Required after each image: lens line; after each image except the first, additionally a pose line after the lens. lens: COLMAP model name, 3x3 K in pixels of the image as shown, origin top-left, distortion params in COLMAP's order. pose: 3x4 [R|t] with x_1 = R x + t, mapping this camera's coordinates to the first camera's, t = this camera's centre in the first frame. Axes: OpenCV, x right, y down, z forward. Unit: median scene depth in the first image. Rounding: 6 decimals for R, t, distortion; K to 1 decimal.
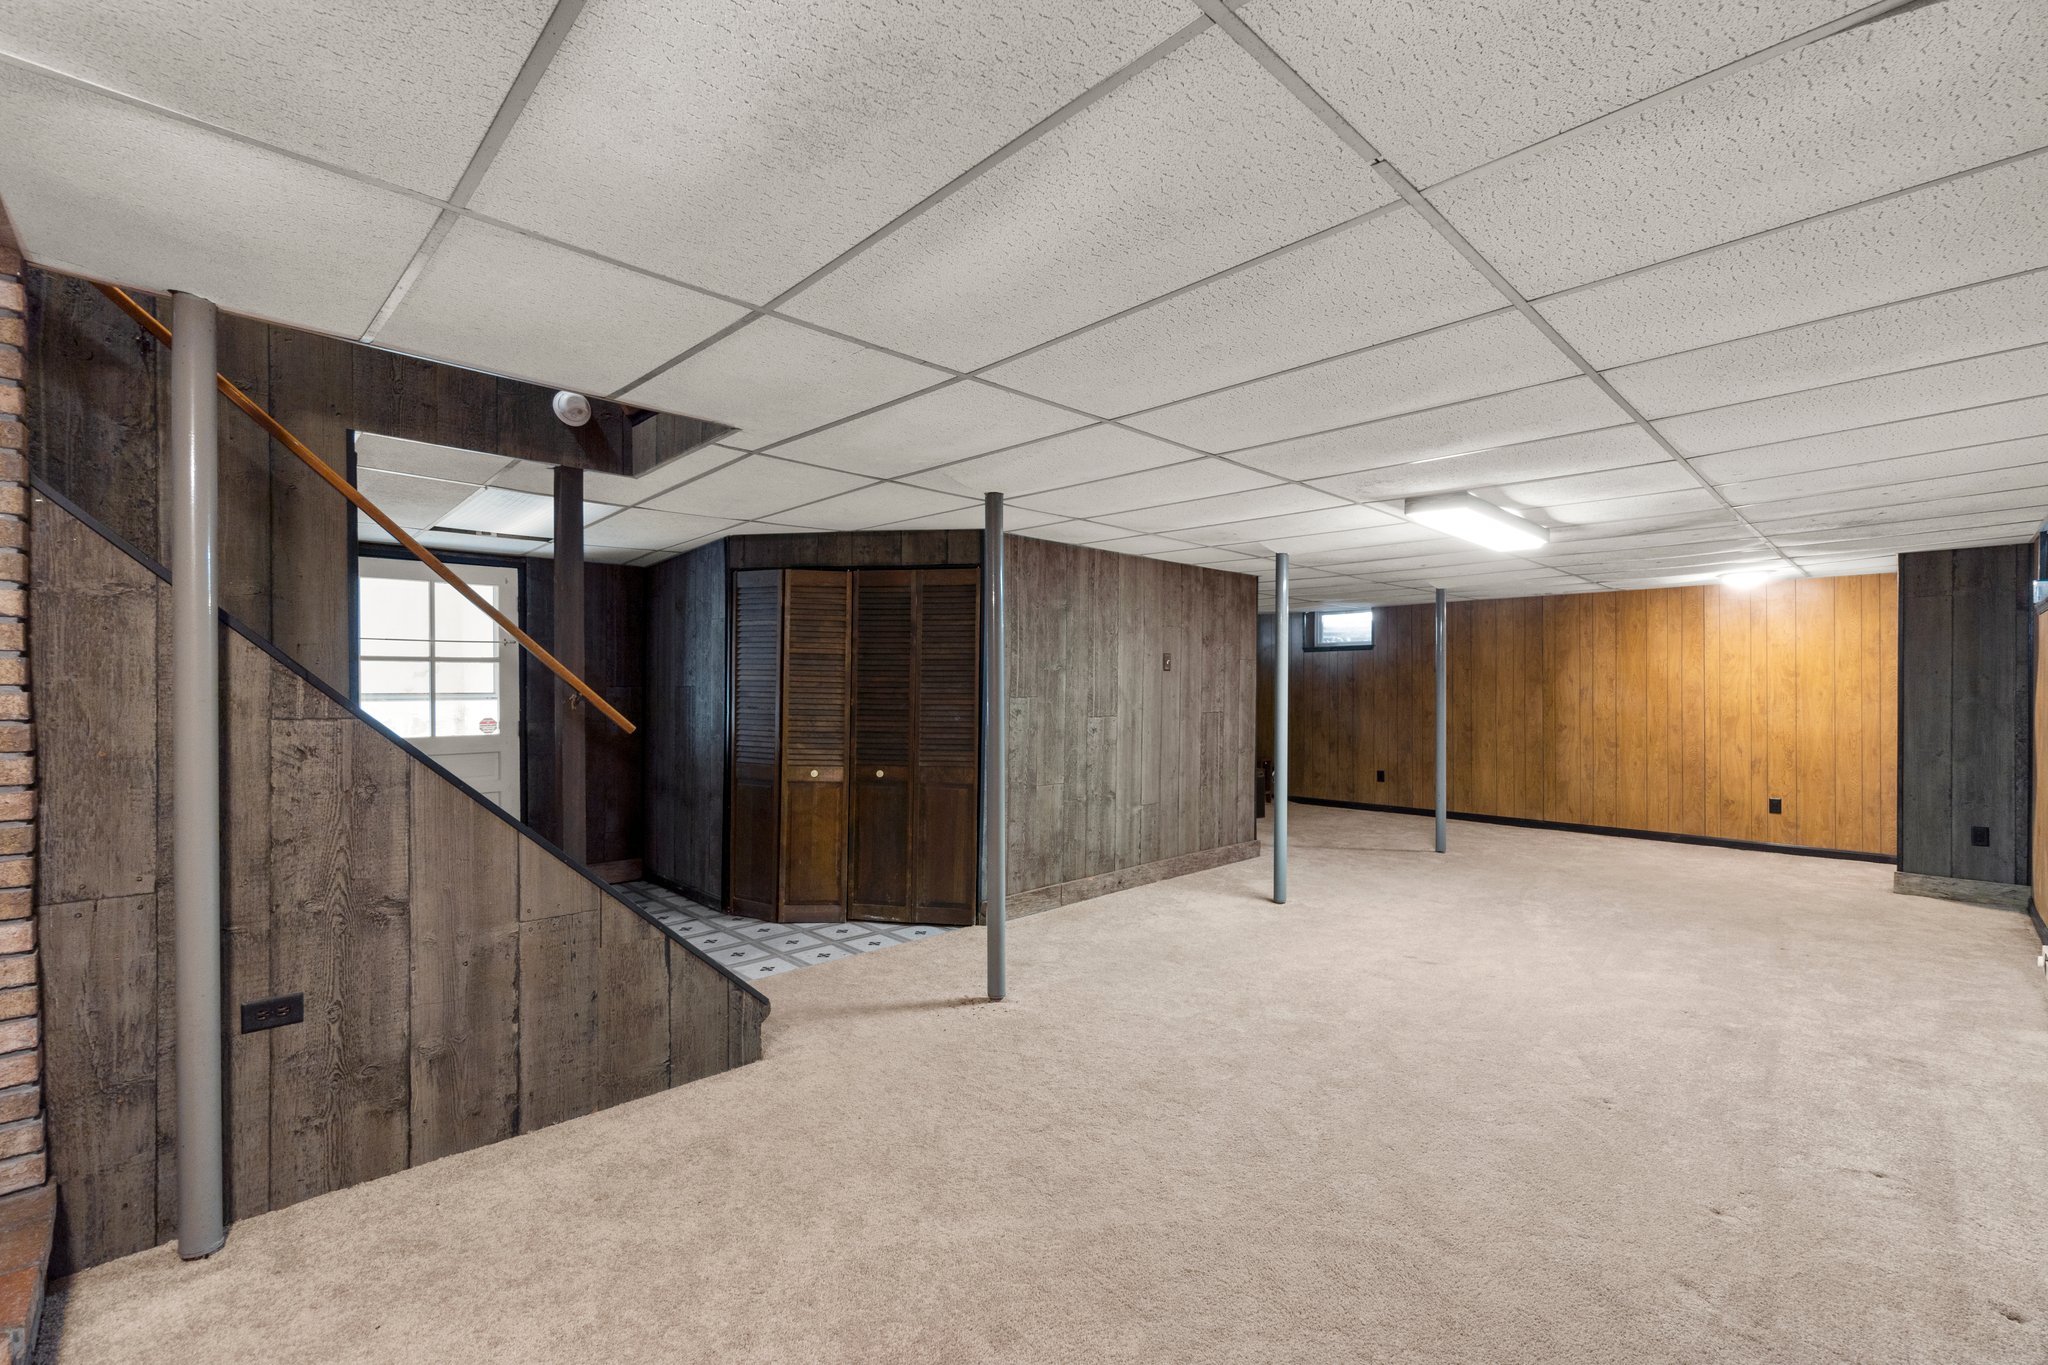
lens RADIAL K [[883.7, 0, 1012.9], [0, 883.7, 689.2], [0, 0, 1]] dist [-0.005224, 0.001178]
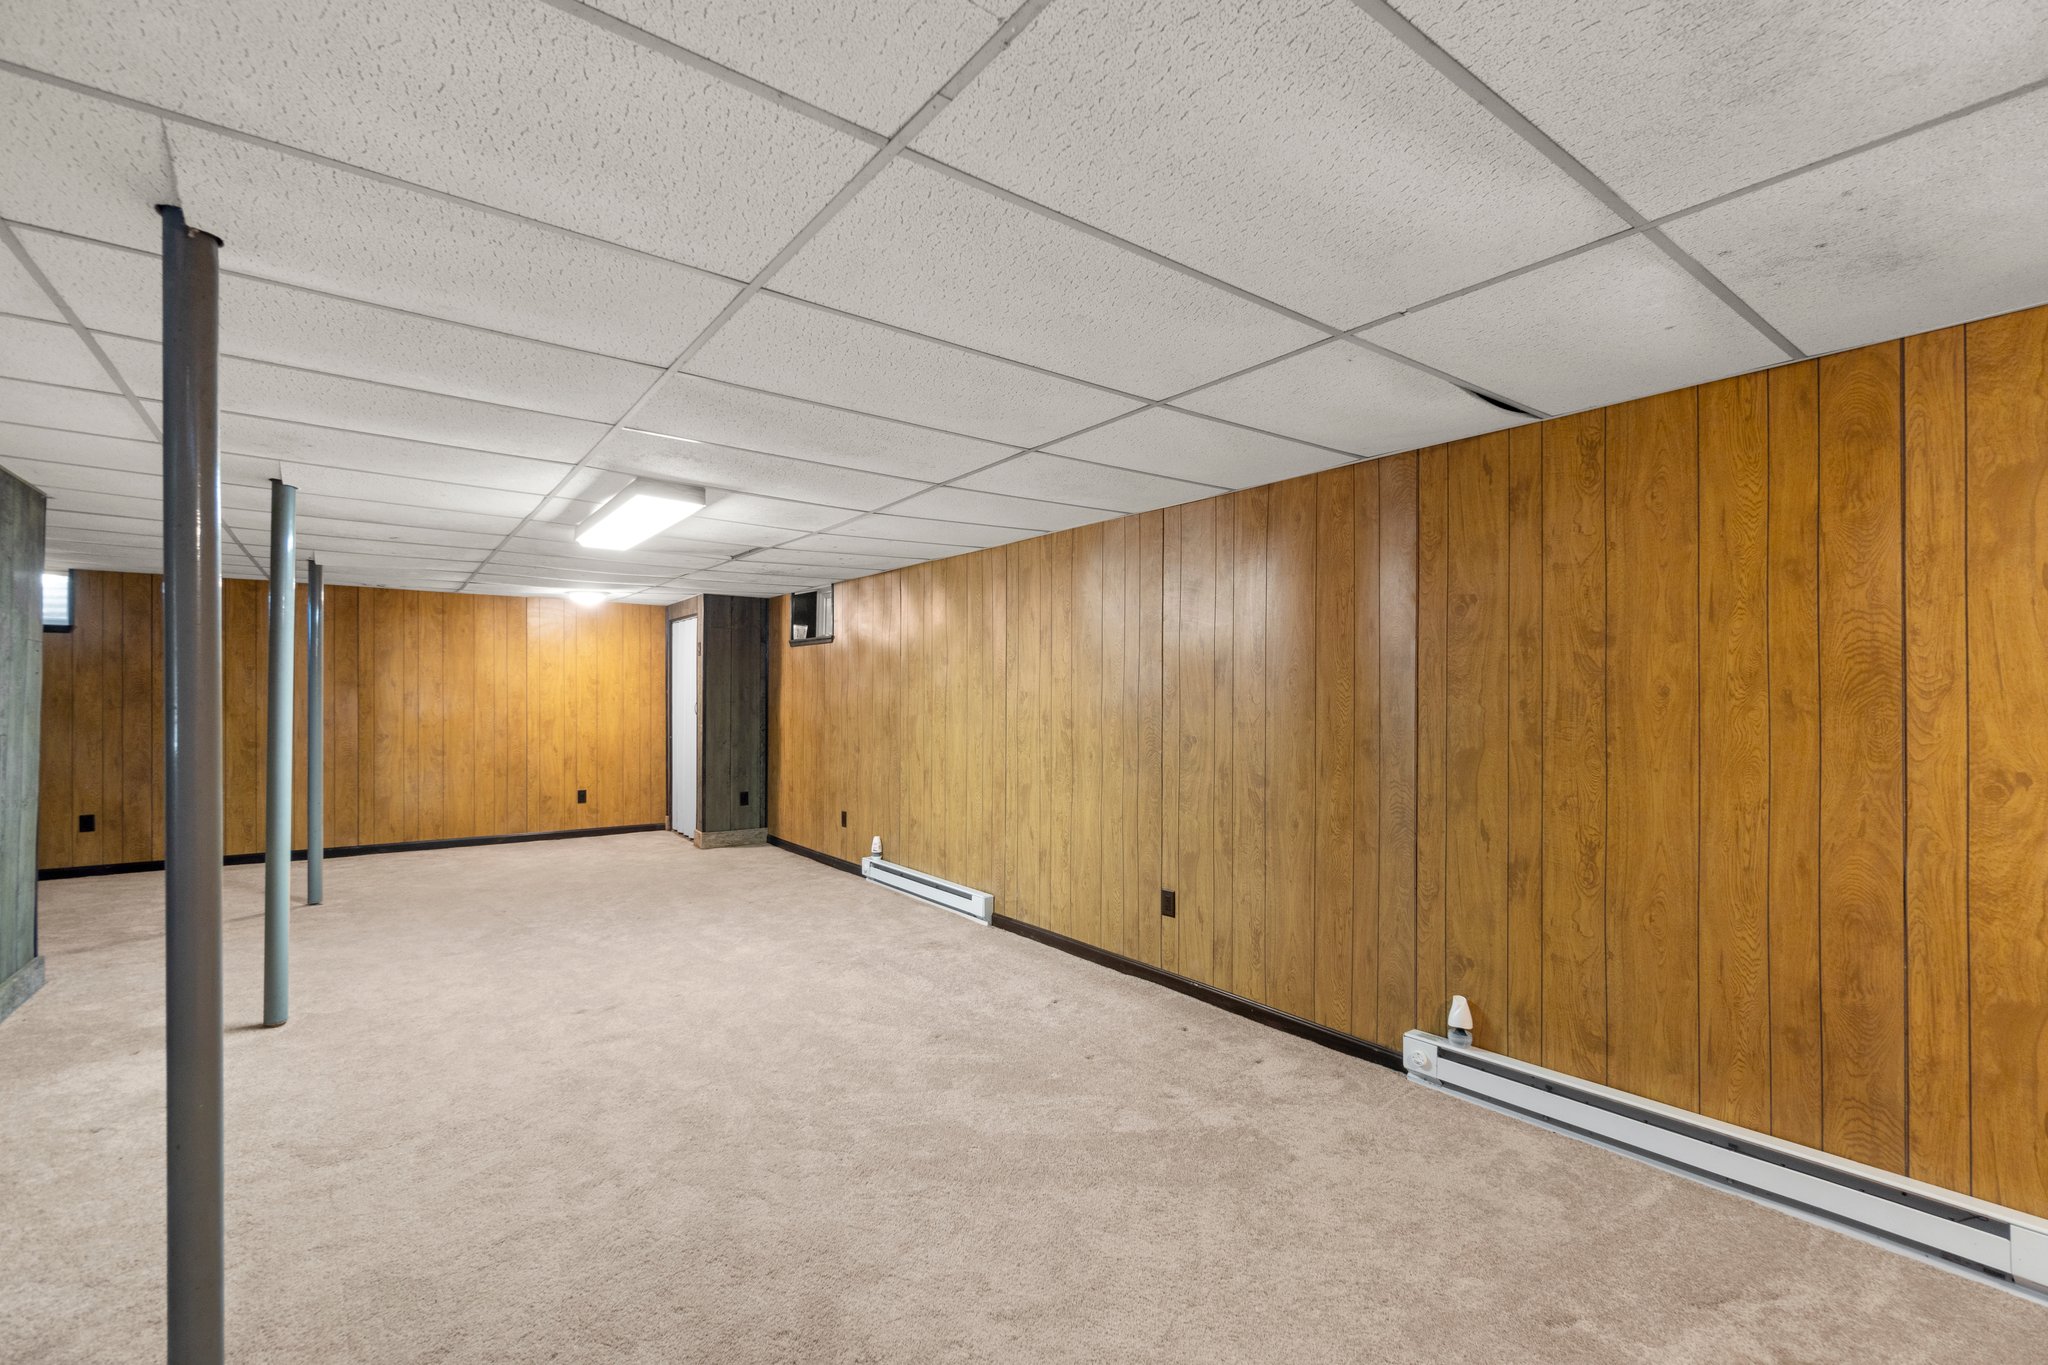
lens RADIAL K [[883.7, 0, 1014.2], [0, 883.7, 692.6], [0, 0, 1]] dist [-0.005224, 0.001178]
pose [[0.121226, 0.005123, 0.992612, -0.210240], [-0.005144, 0.999976, -0.004533, -0.000840], [-0.992612, -0.004557, 0.121249, 0.298227]]
